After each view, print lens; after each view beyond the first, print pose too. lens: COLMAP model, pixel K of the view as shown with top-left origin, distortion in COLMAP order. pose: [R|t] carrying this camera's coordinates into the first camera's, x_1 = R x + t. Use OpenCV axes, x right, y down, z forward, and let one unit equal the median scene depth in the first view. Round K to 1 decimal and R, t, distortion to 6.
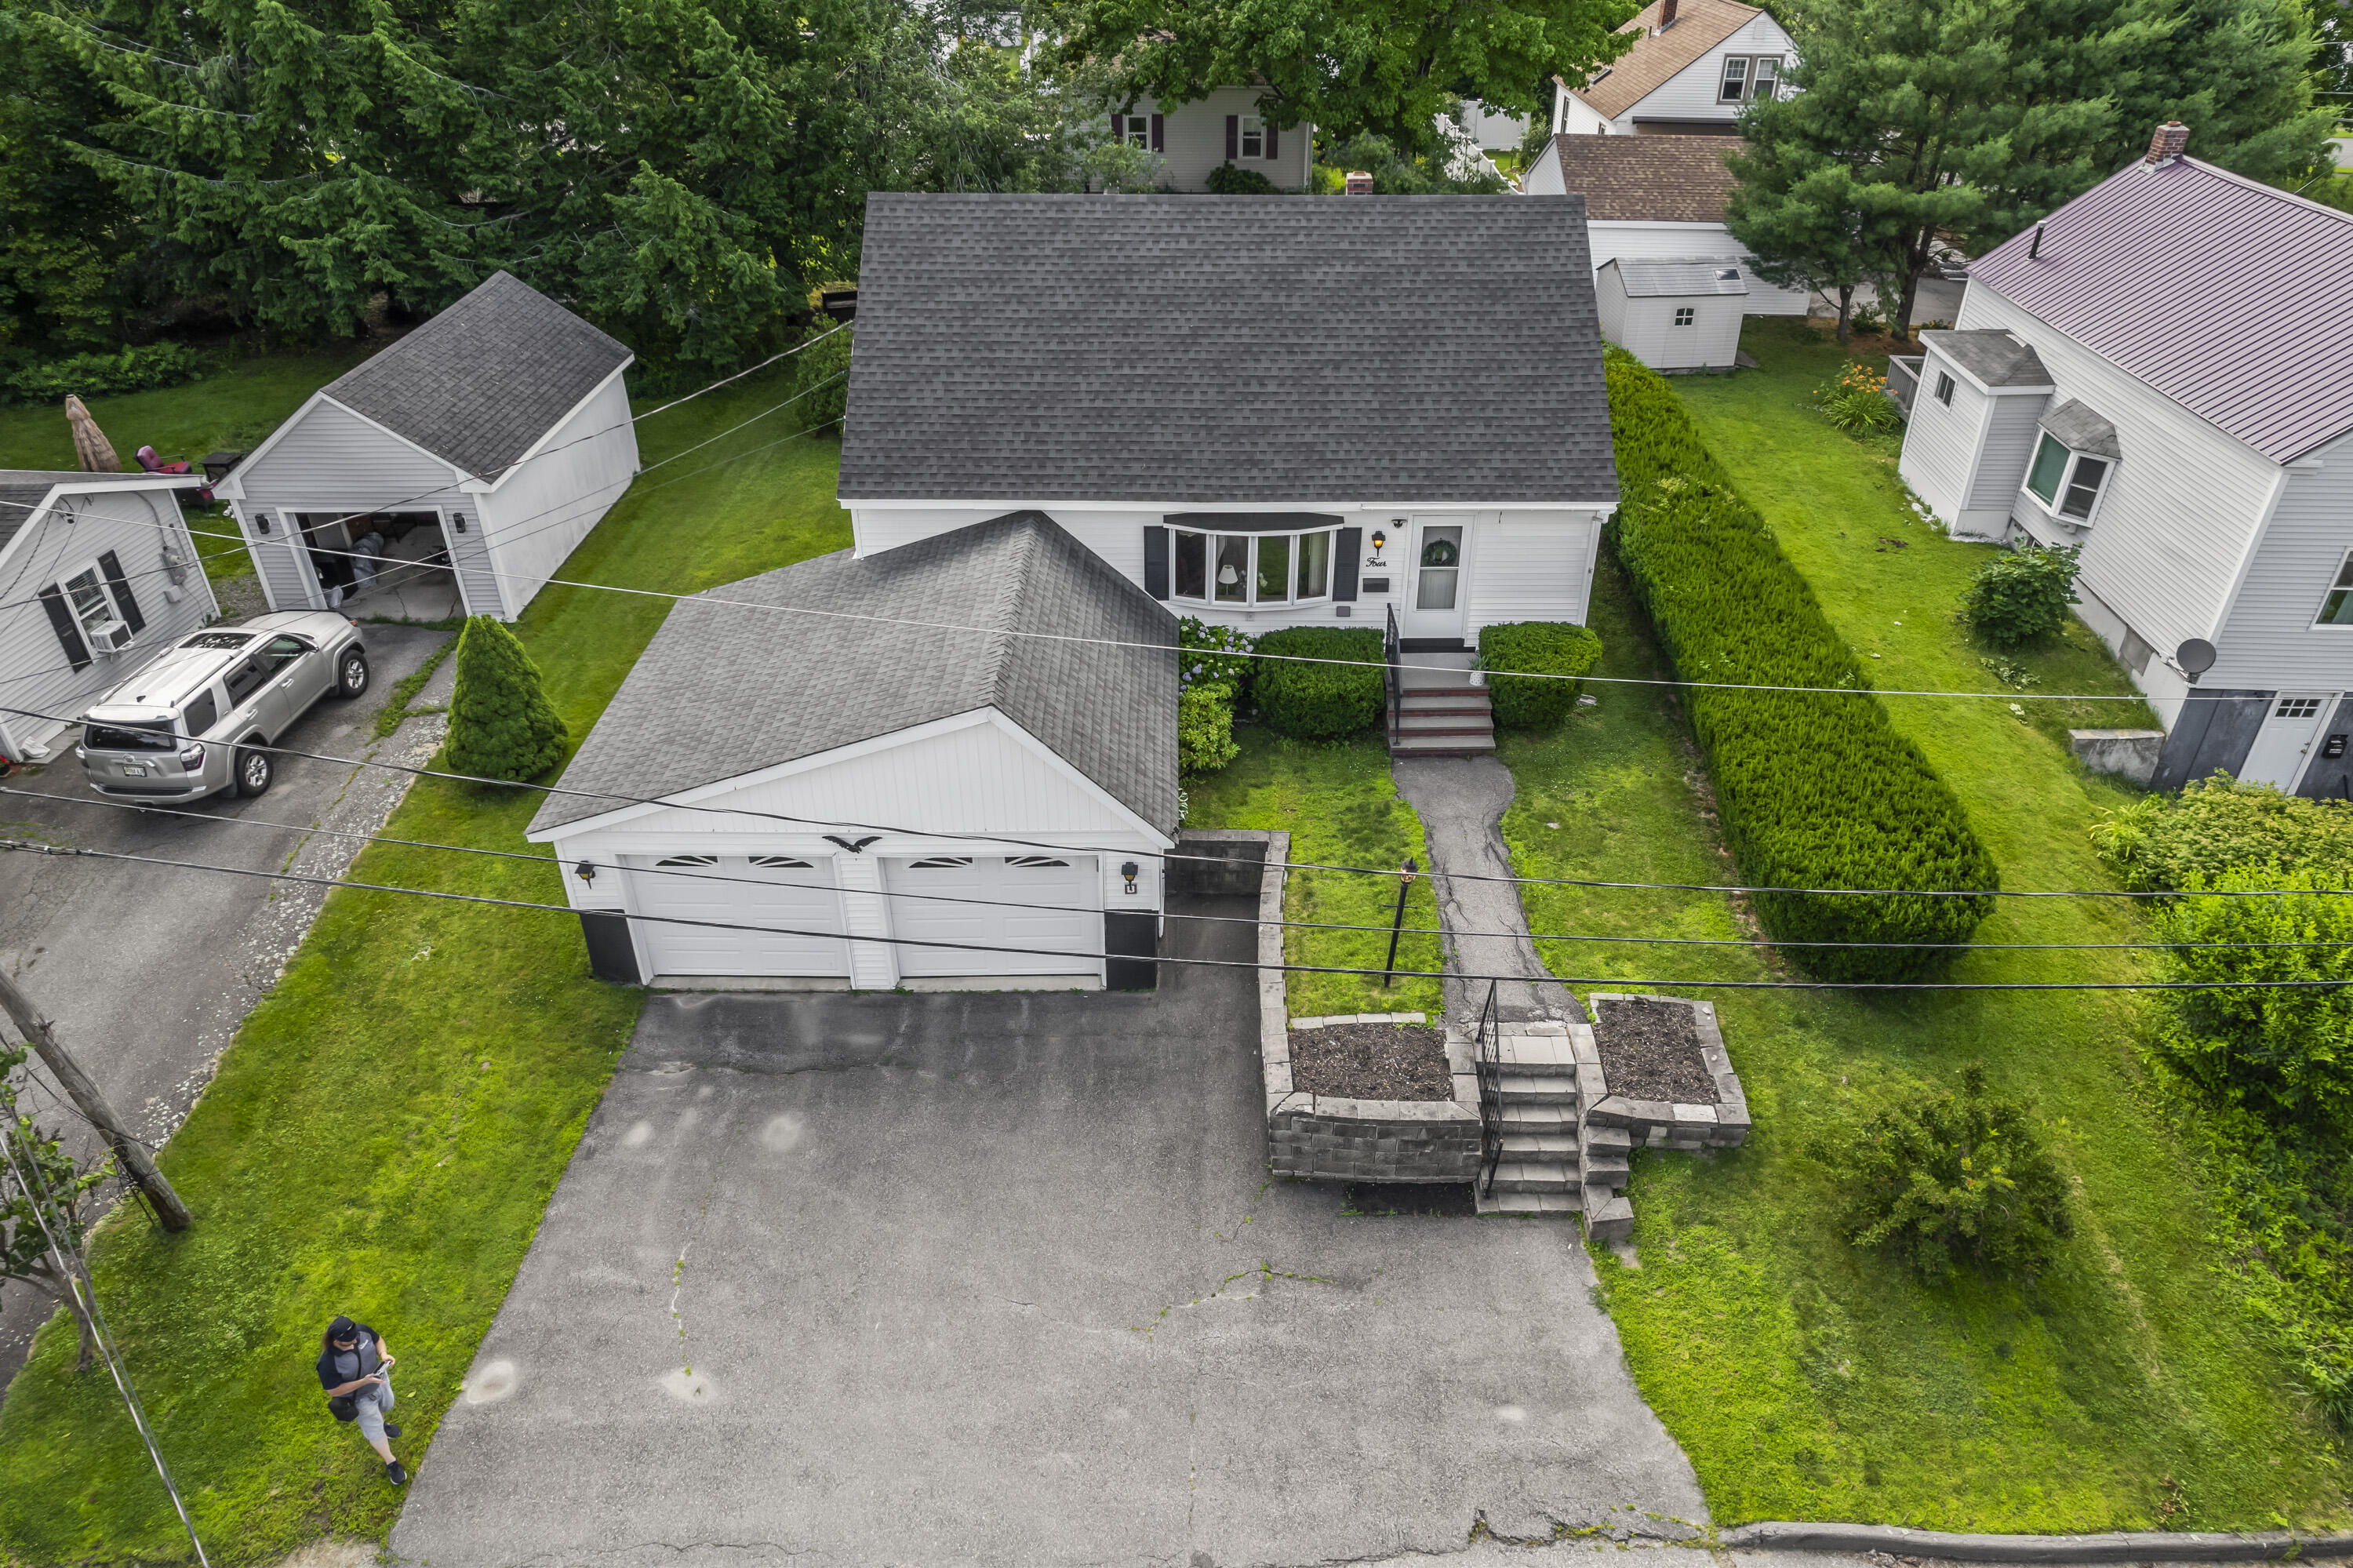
lens RADIAL K [[1509.1, 0, 1184.4], [0, 1509.1, 786.1], [0, 0, 1]] dist [-0.079635, 0.068959]
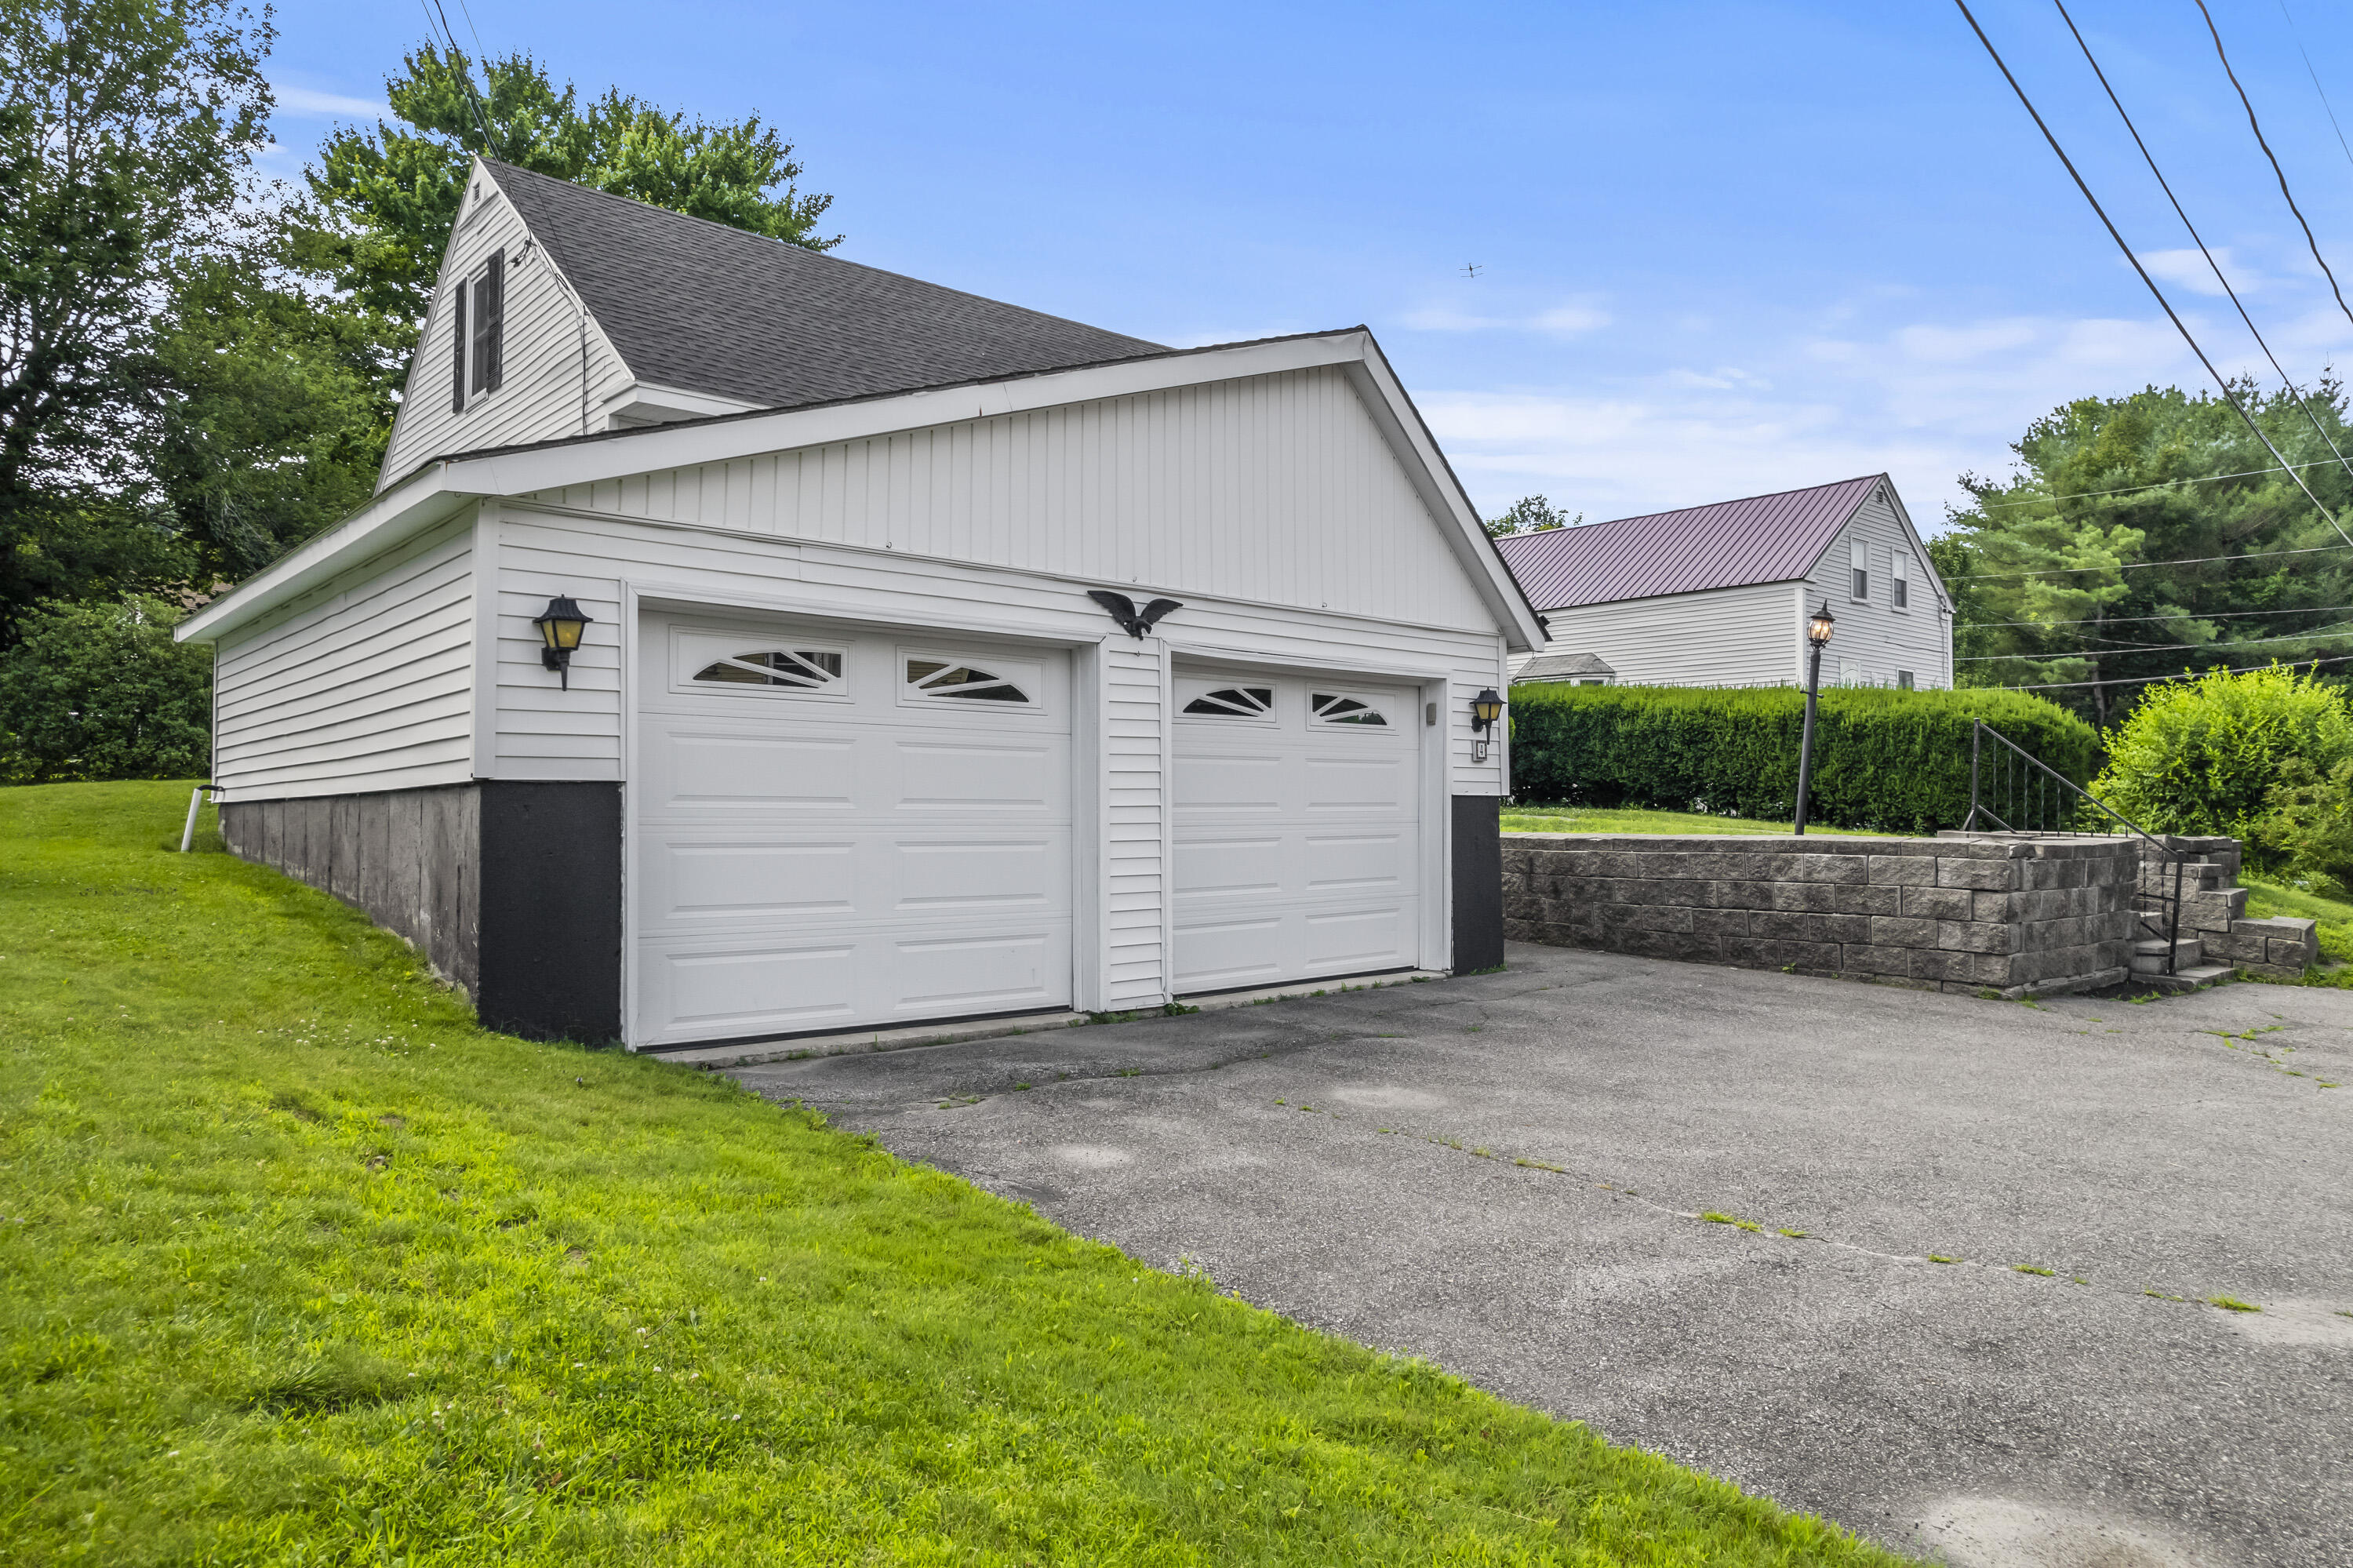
lens RADIAL K [[1509.1, 0, 1184.4], [0, 1509.1, 786.1], [0, 0, 1]] dist [-0.079635, 0.068959]
pose [[0.740226, 0.010935, 0.672269, -0.437043], [0.365880, 0.832310, -0.416403, 0.238663], [-0.564089, 0.554202, 0.612097, 0.595361]]
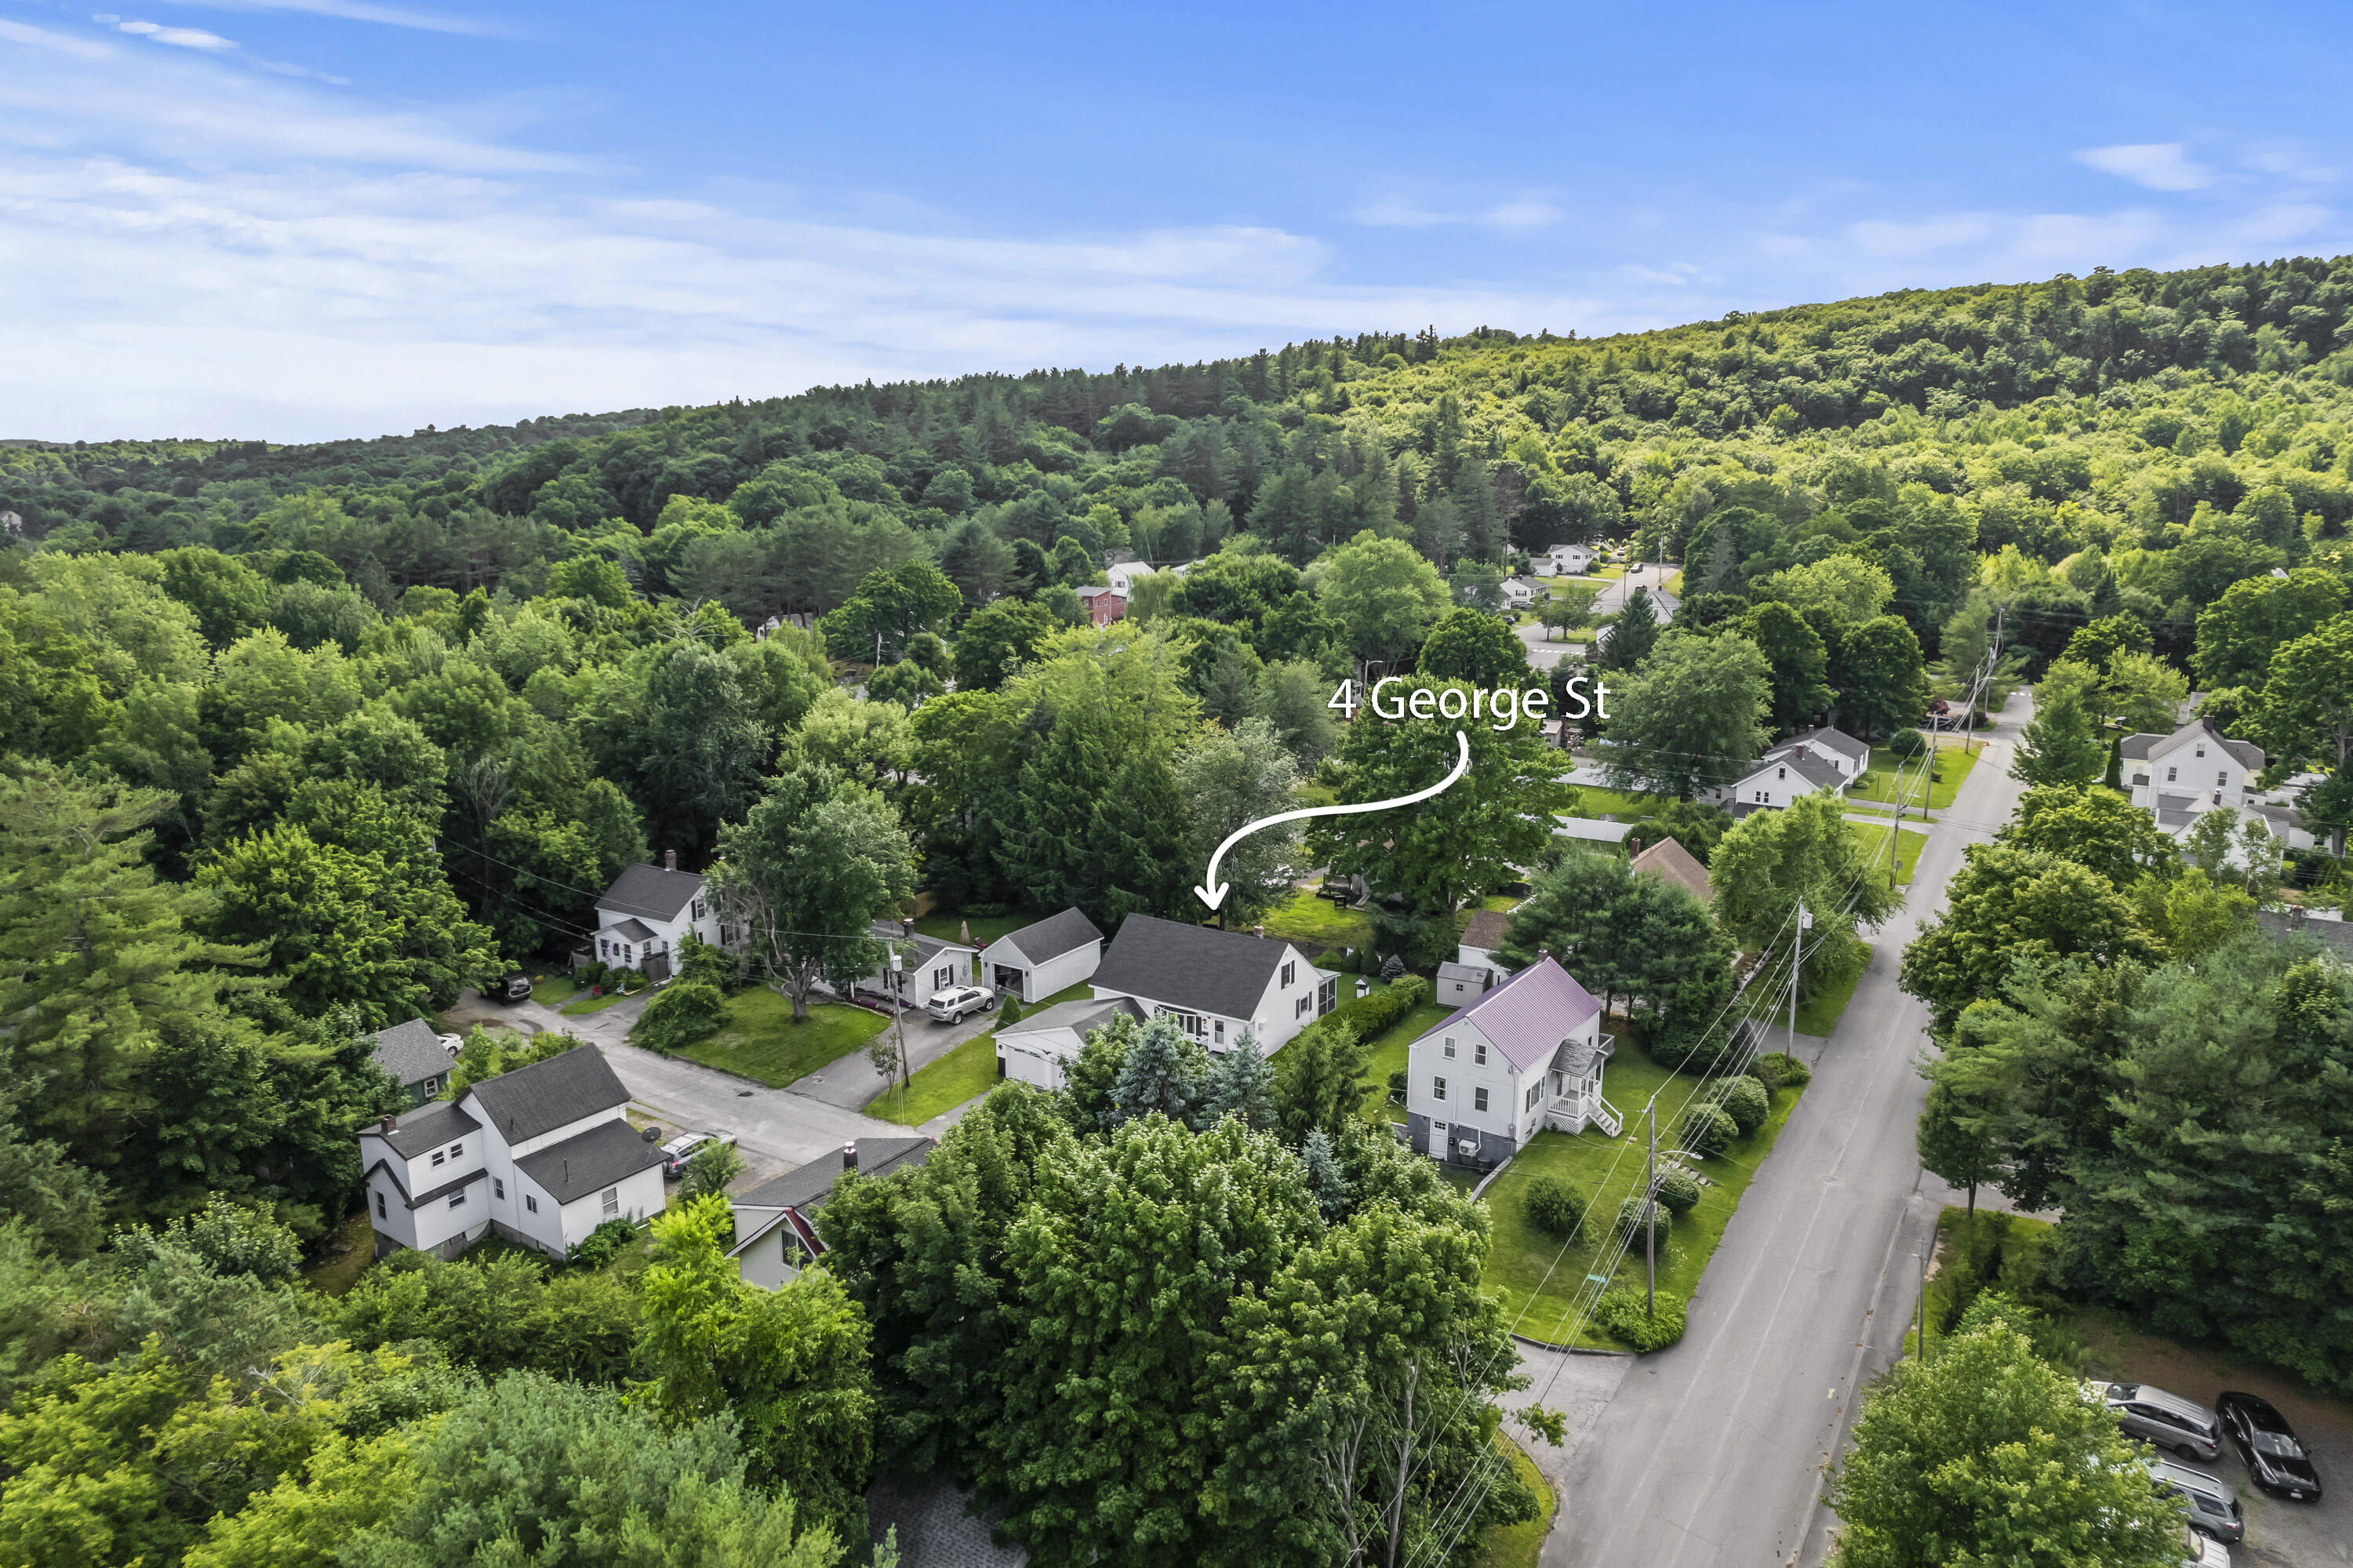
lens RADIAL K [[1509.1, 0, 1184.4], [0, 1509.1, 786.1], [0, 0, 1]] dist [-0.079635, 0.068959]
pose [[0.840398, 0.111410, -0.530395, 2.066090], [-0.292010, 0.917526, -0.269956, 0.340594], [0.456575, 0.381751, 0.803620, -2.352159]]
